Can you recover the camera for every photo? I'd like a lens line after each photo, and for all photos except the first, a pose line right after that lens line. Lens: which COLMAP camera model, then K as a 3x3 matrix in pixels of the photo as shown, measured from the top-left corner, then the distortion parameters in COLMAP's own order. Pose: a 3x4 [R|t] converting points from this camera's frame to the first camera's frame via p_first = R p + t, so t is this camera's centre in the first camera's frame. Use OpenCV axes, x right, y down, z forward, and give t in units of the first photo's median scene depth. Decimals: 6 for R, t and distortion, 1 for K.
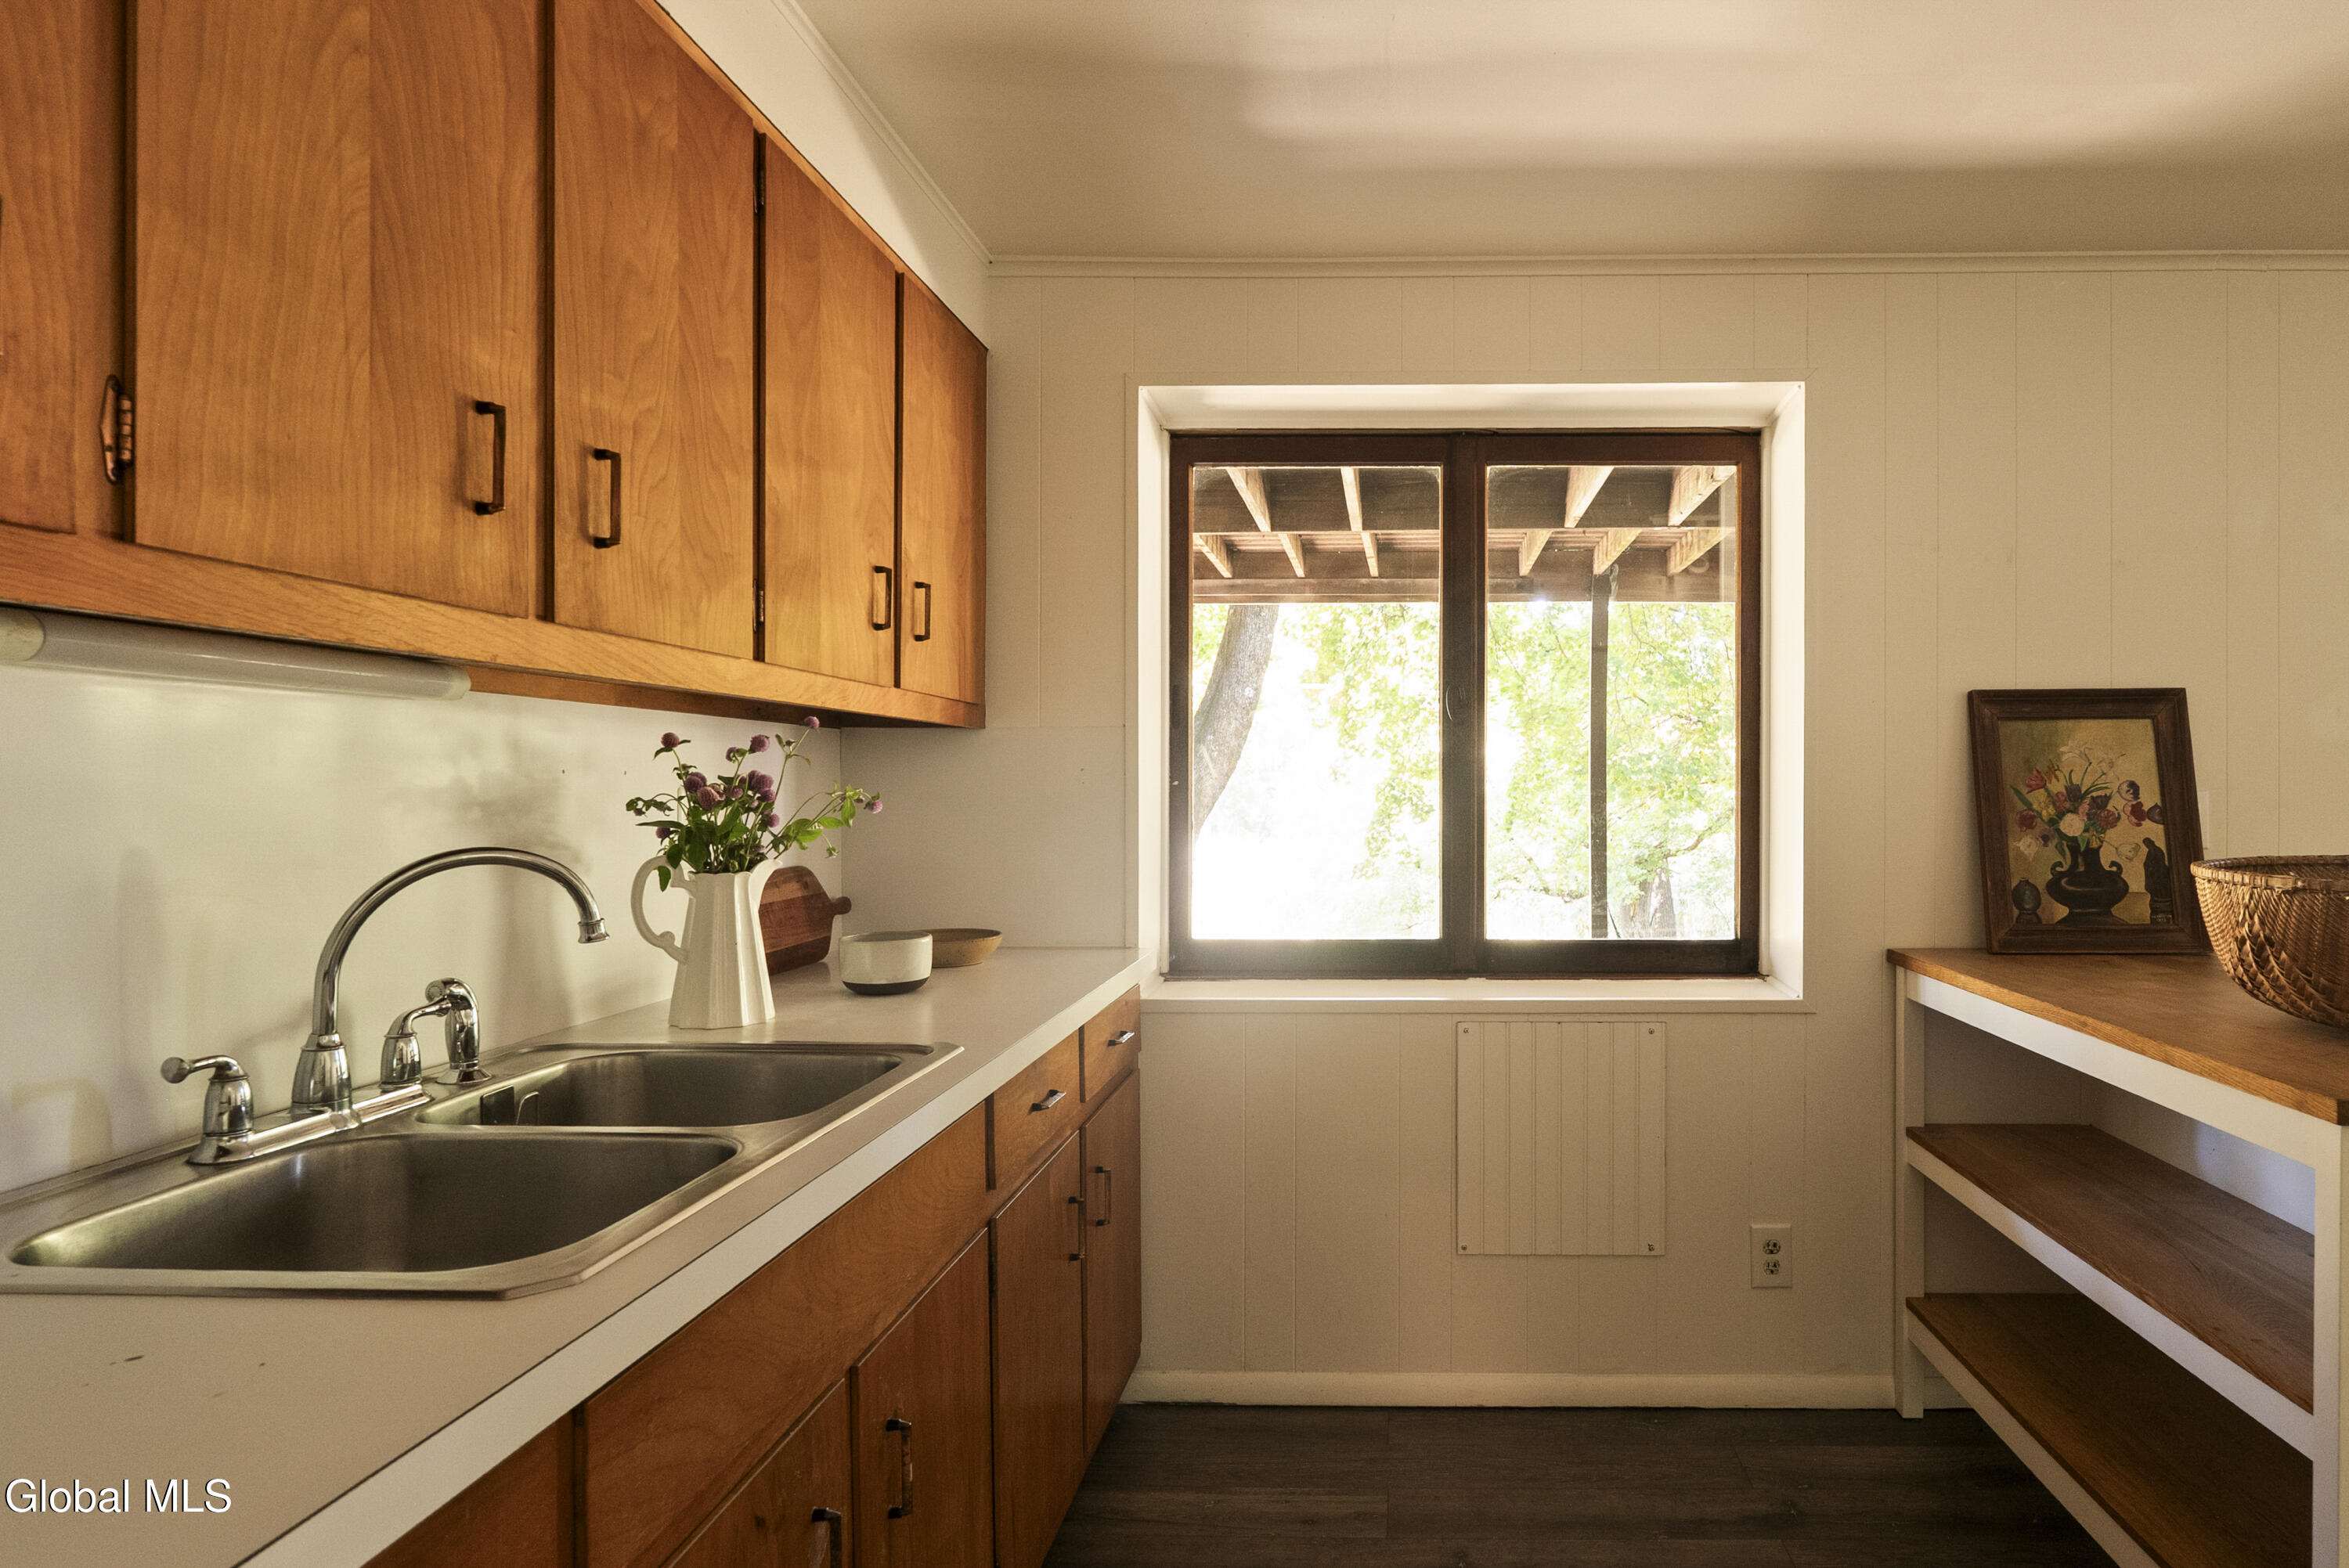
lens RADIAL K [[1315.2, 0, 1175.0], [0, 1315.2, 792.3], [0, 0, 1]] dist [0.002641, 0.000776]
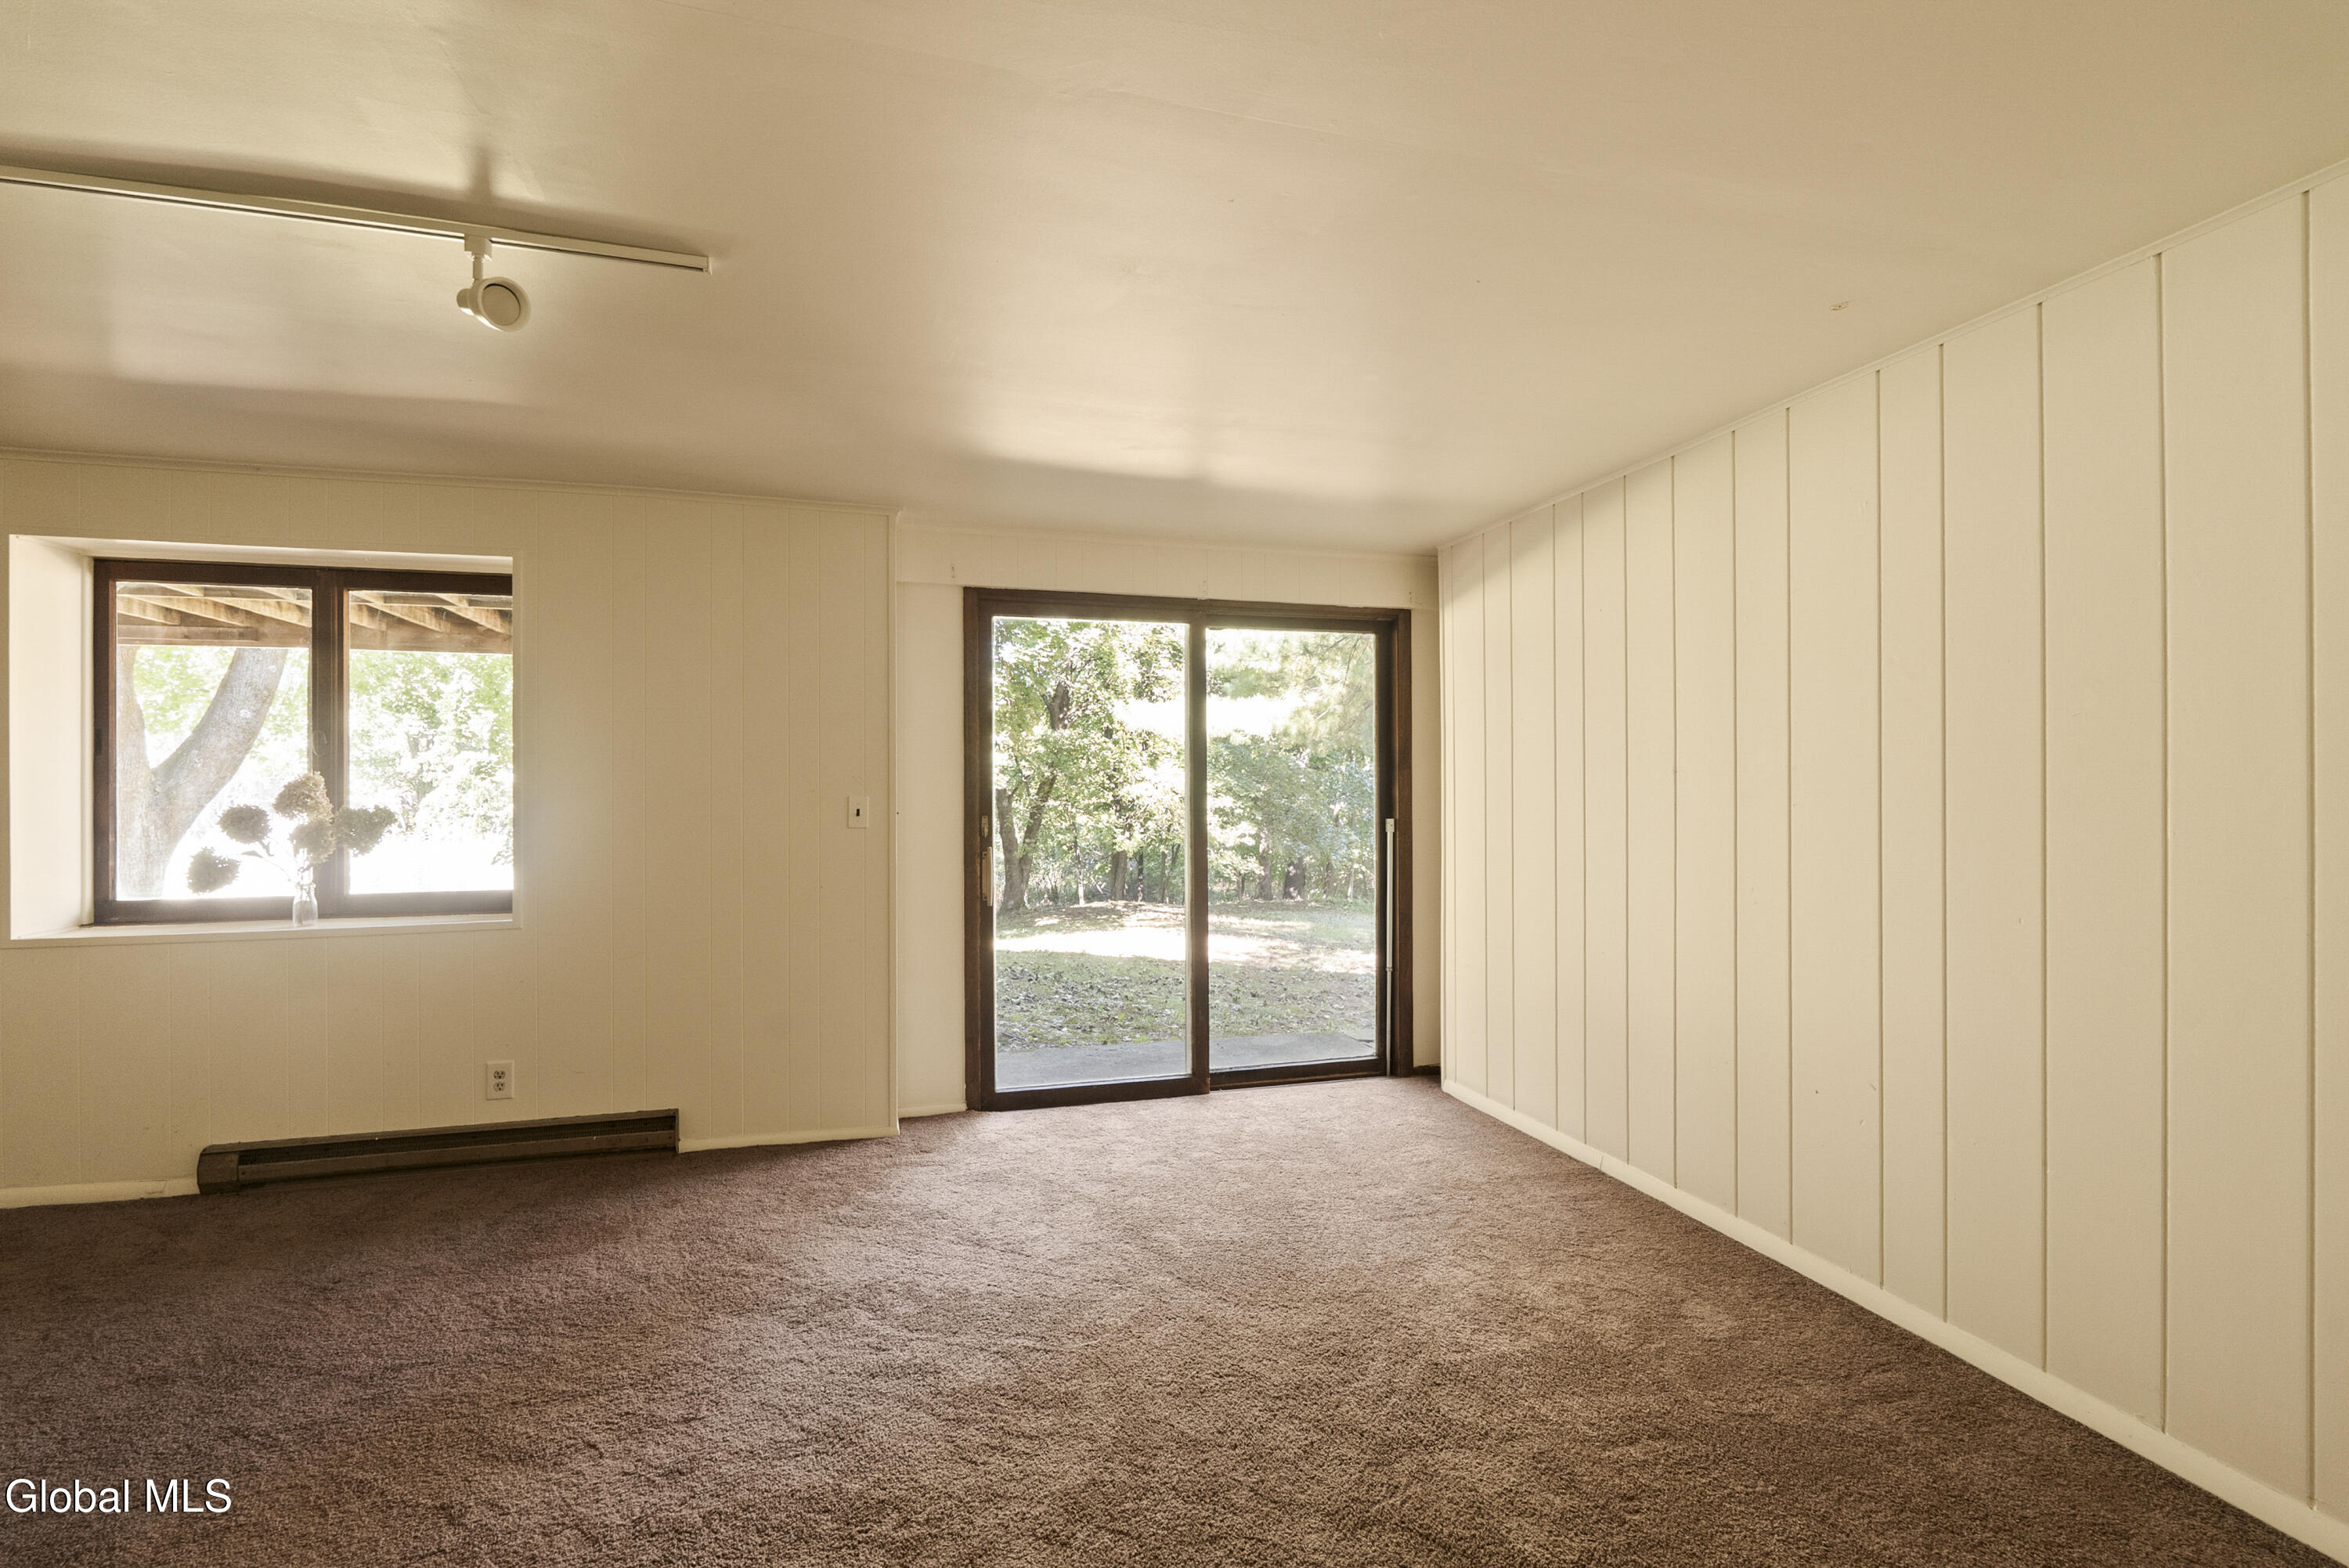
lens RADIAL K [[1045.2, 0, 1181.2], [0, 1045.2, 792.5], [0, 0, 1]] dist [-0.002739, 0.000100]
pose [[0.956991, -0.007296, 0.290026, 2.105488], [0.006734, 0.999973, 0.002937, -0.003146], [-0.290040, -0.000858, 0.957014, -0.559891]]
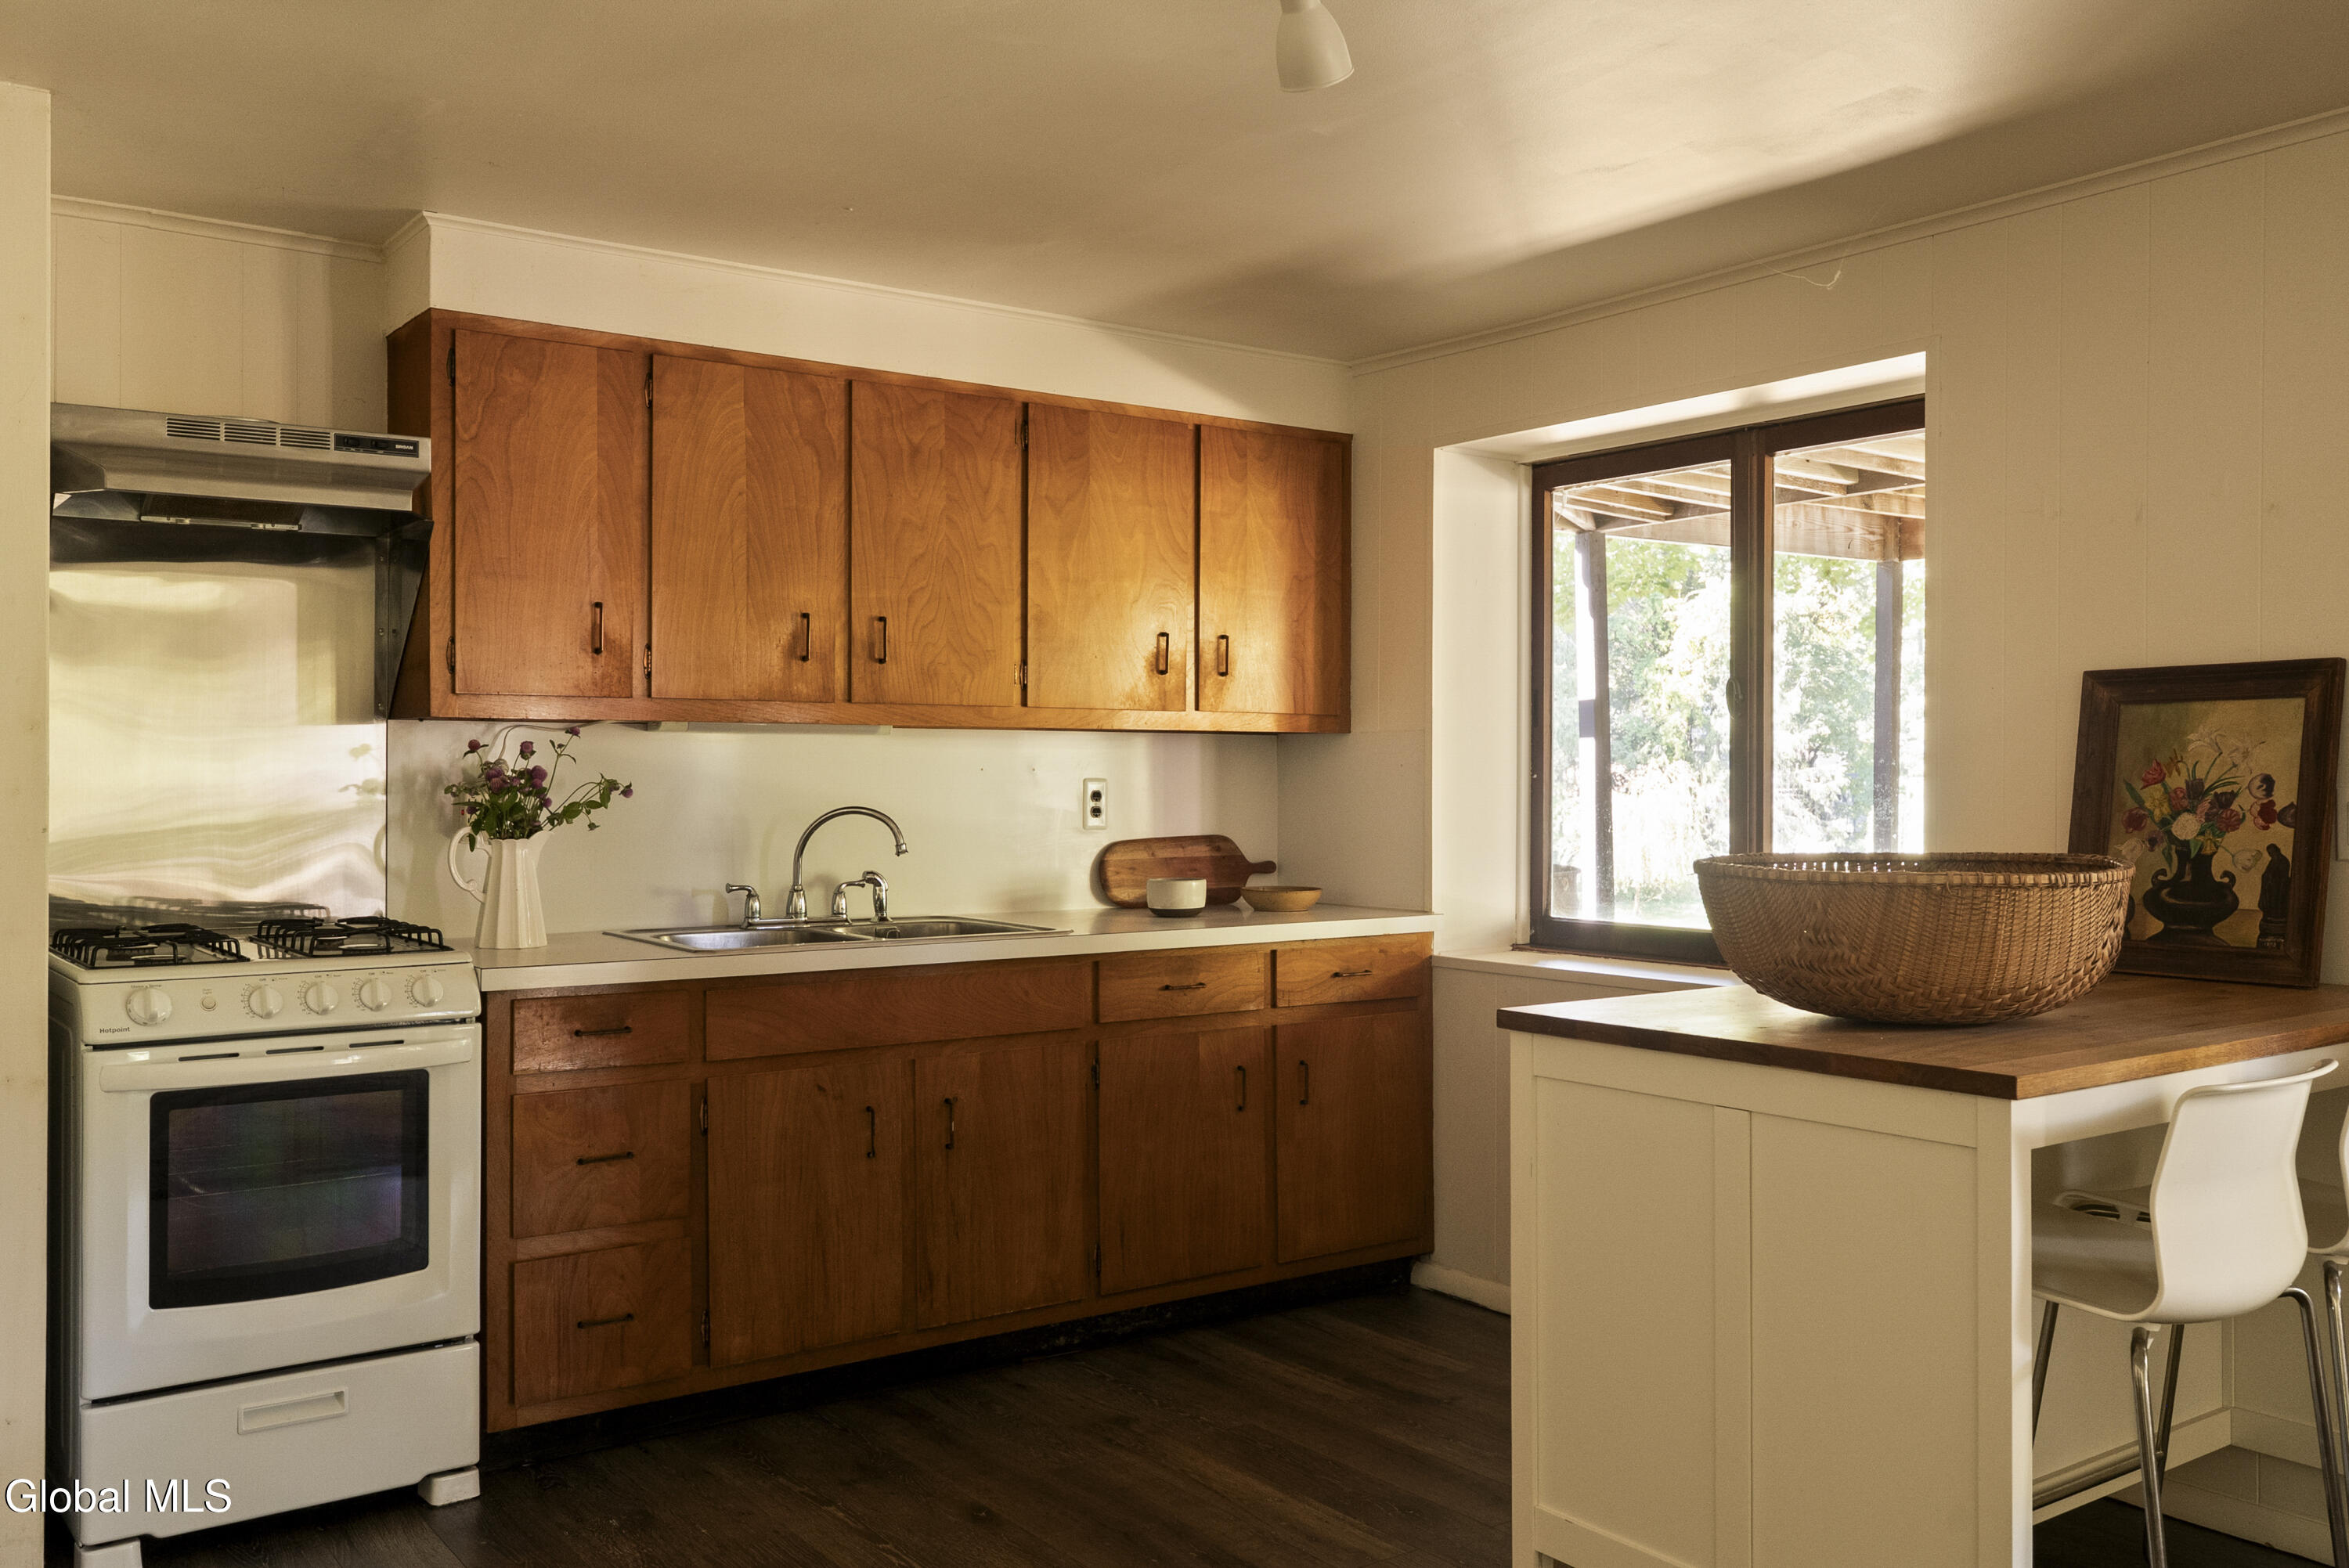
lens RADIAL K [[1966.9, 0, 1174.5], [0, 1966.9, 784.0], [0, 0, 1]] dist [0.007396, 0.000985]
pose [[0.600640, 0.004057, -0.799509, 1.304405], [-0.005212, 0.999986, 0.001159, -0.000641], [0.799502, 0.003471, 0.600653, -0.279531]]
